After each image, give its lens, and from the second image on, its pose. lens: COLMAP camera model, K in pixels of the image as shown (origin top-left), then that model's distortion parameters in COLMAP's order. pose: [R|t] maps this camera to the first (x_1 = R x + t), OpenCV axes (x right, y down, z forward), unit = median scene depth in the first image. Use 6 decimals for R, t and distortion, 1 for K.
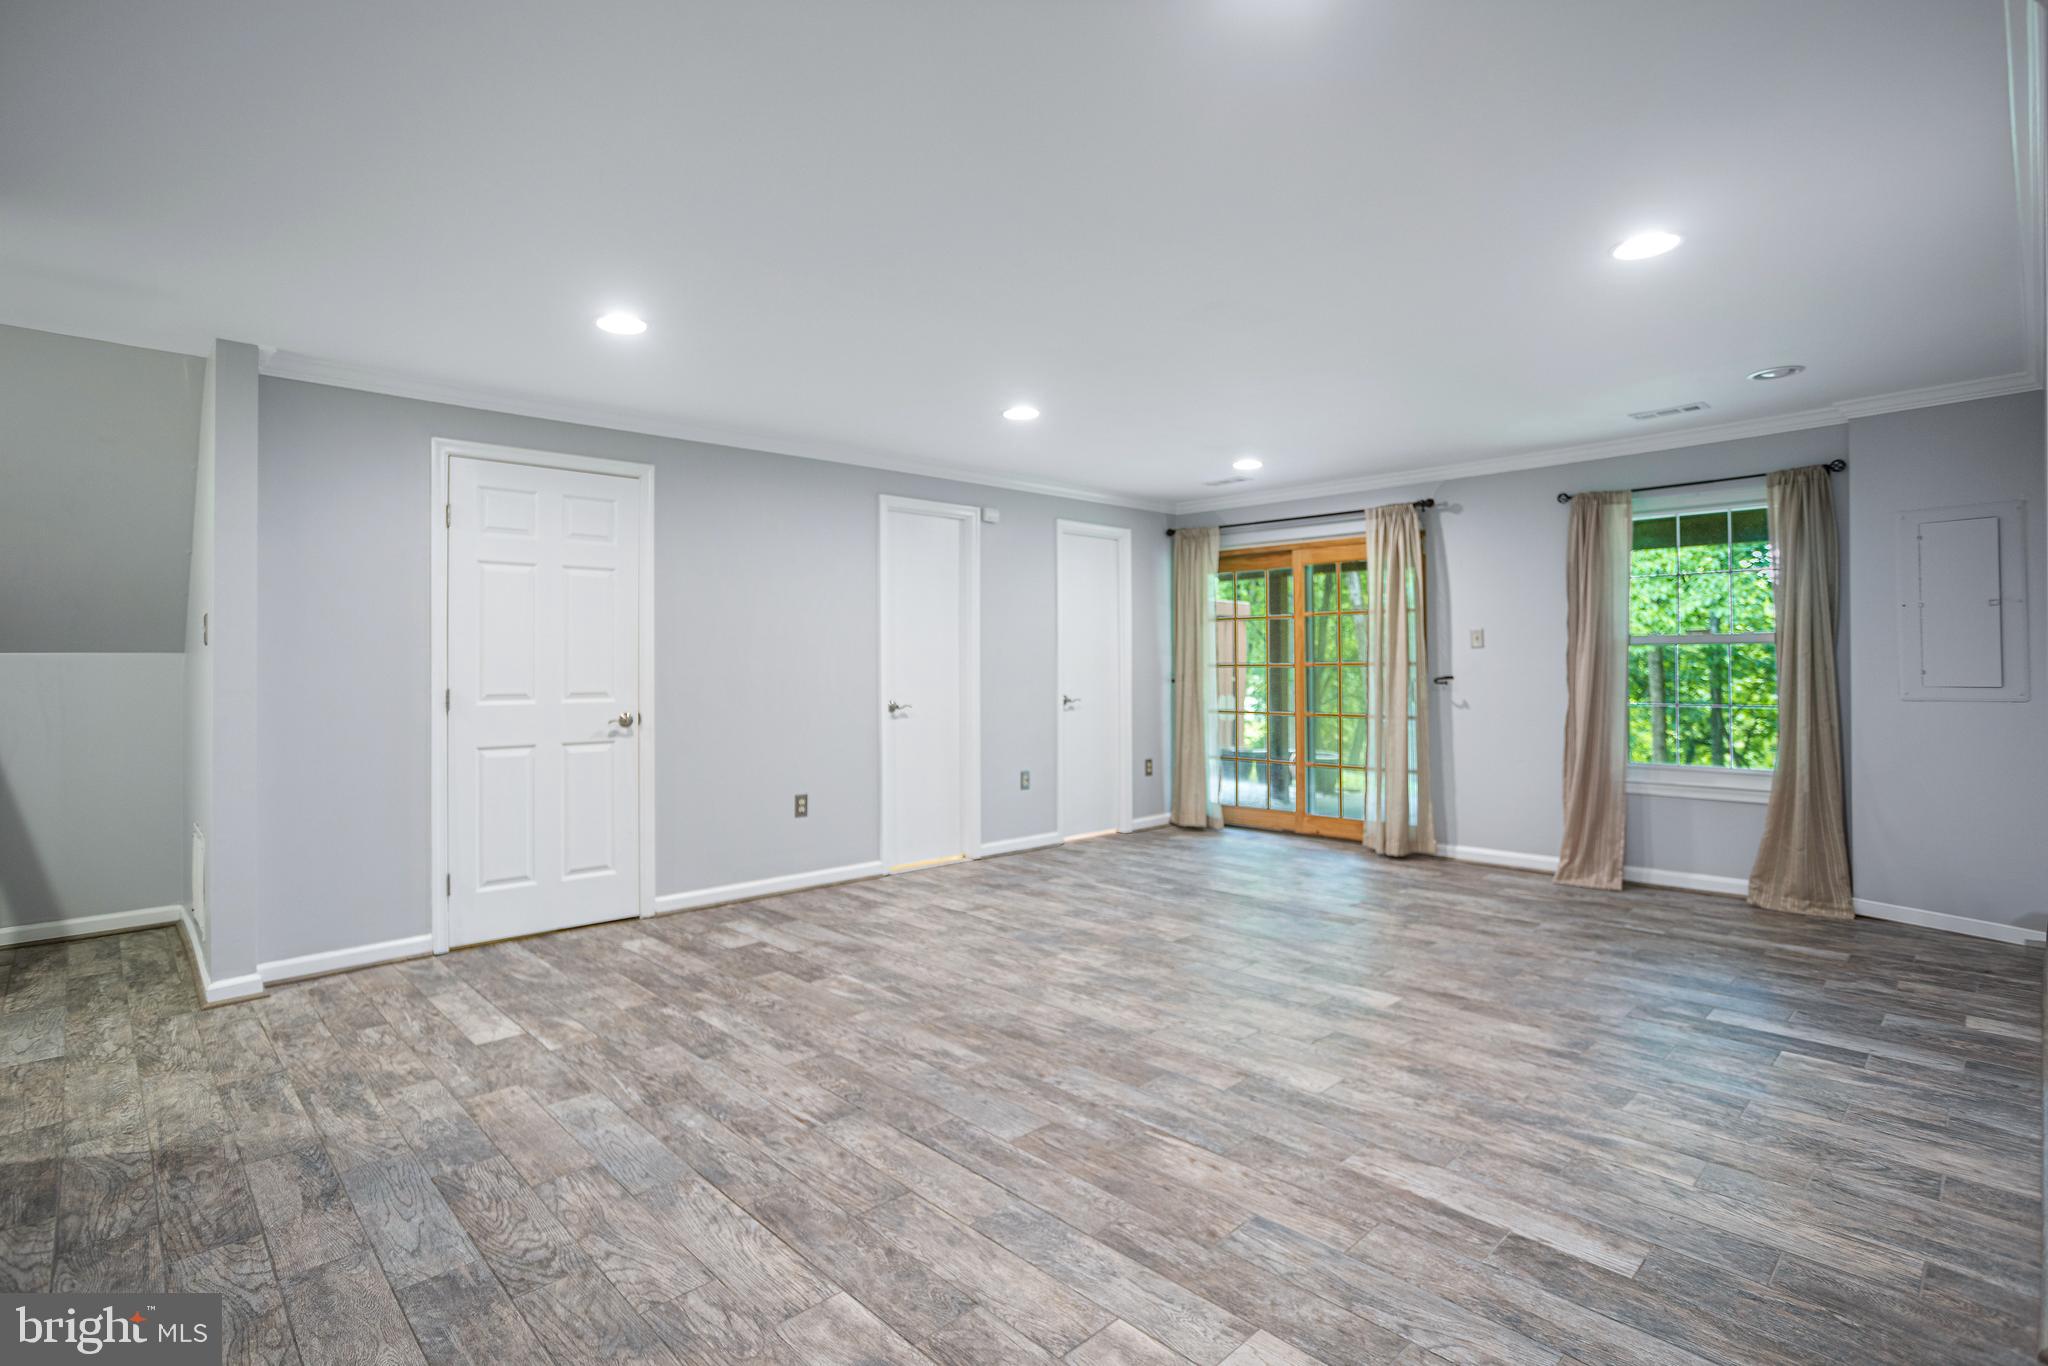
lens RADIAL K [[1000.1, 0, 1021.3], [0, 1000.1, 662.4], [0, 0, 1]] dist [-0.050979, 0.024654]
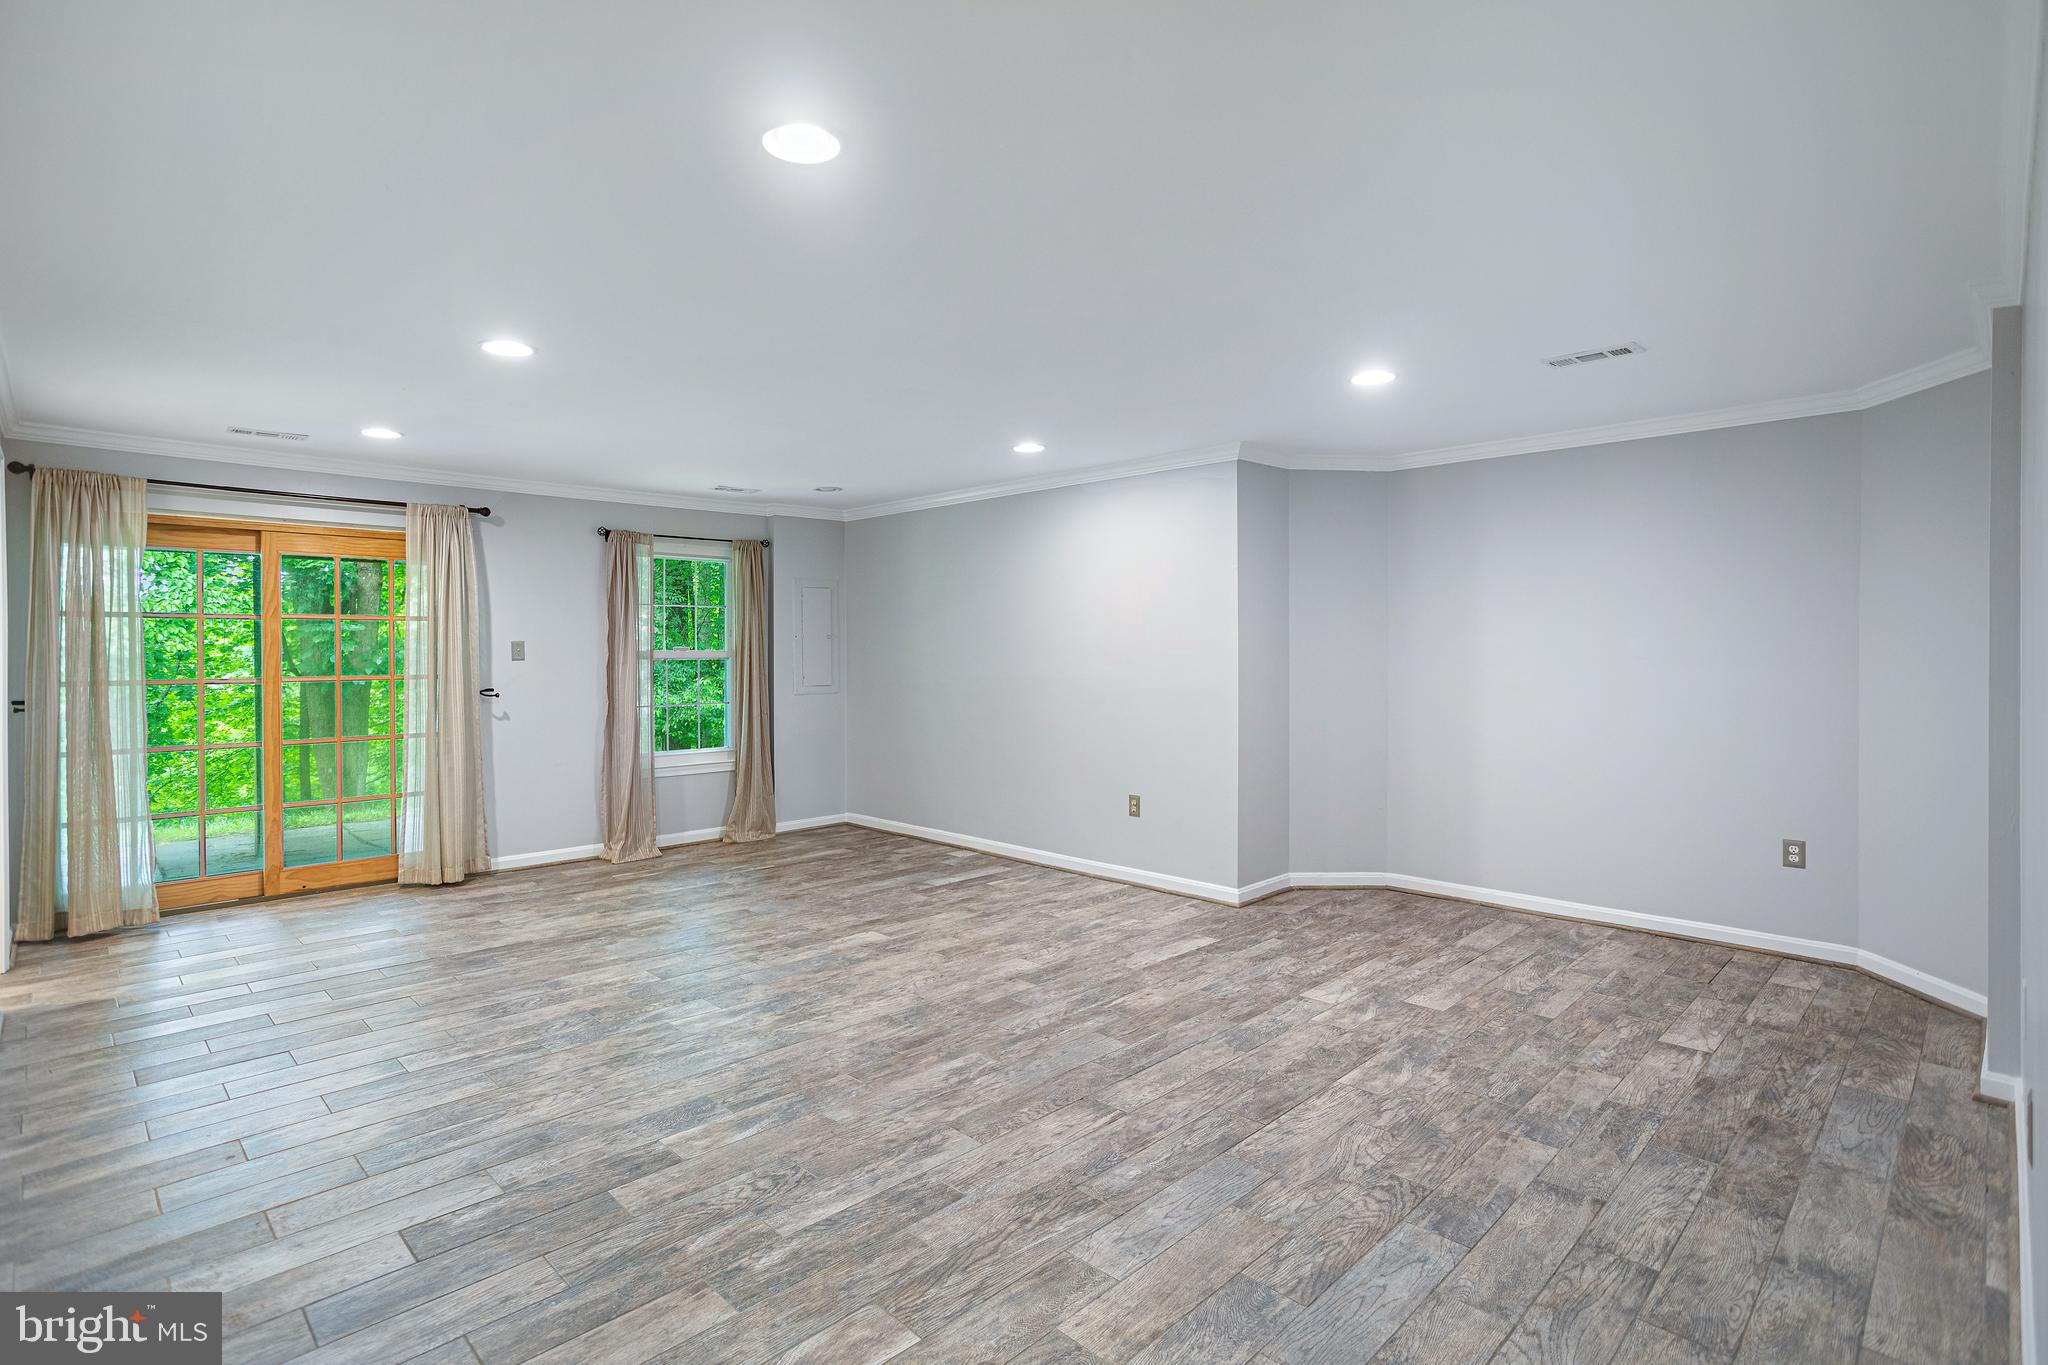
lens RADIAL K [[1000.1, 0, 1021.3], [0, 1000.1, 661.9], [0, 0, 1]] dist [-0.050979, 0.024654]
pose [[-0.025980, -0.001532, 0.999661, -1.105999], [-0.001002, 0.999998, 0.001507, -0.027362], [-0.999662, -0.000963, -0.025982, 0.970266]]
